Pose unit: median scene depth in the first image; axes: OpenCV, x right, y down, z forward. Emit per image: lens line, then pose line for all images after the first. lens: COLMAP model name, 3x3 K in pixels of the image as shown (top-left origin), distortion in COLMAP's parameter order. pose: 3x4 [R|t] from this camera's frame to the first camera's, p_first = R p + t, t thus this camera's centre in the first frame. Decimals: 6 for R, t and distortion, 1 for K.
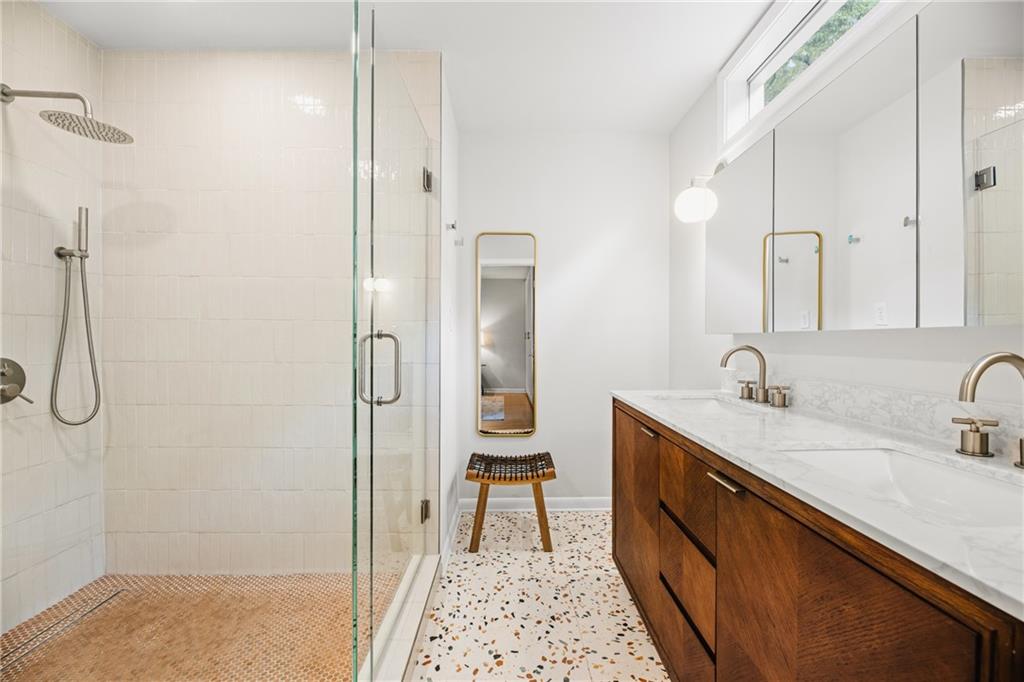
lens RADIAL K [[415.8, 0, 510.5], [0, 415.8, 342.9], [0, 0, 1]] dist [-0.000321, -0.000173]
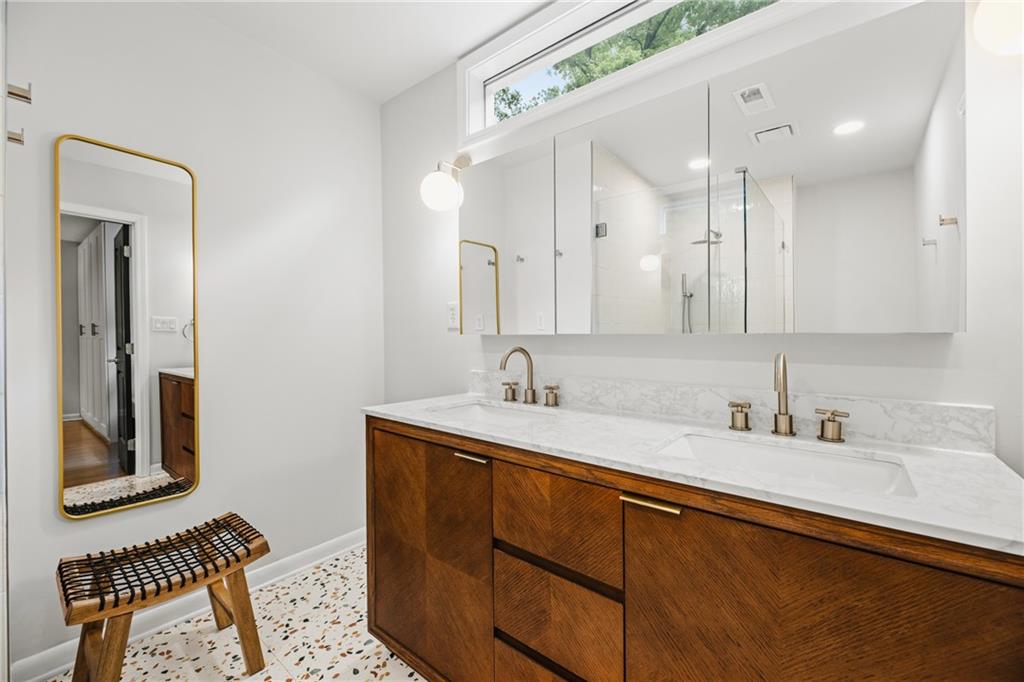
lens RADIAL K [[415.8, 0, 510.5], [0, 415.8, 342.9], [0, 0, 1]] dist [-0.000321, -0.000173]
pose [[0.629319, 0.002134, 0.777144, -0.240377], [-0.004217, 0.999991, 0.000669, -0.004288], [-0.777135, -0.003699, 0.629323, 0.451080]]
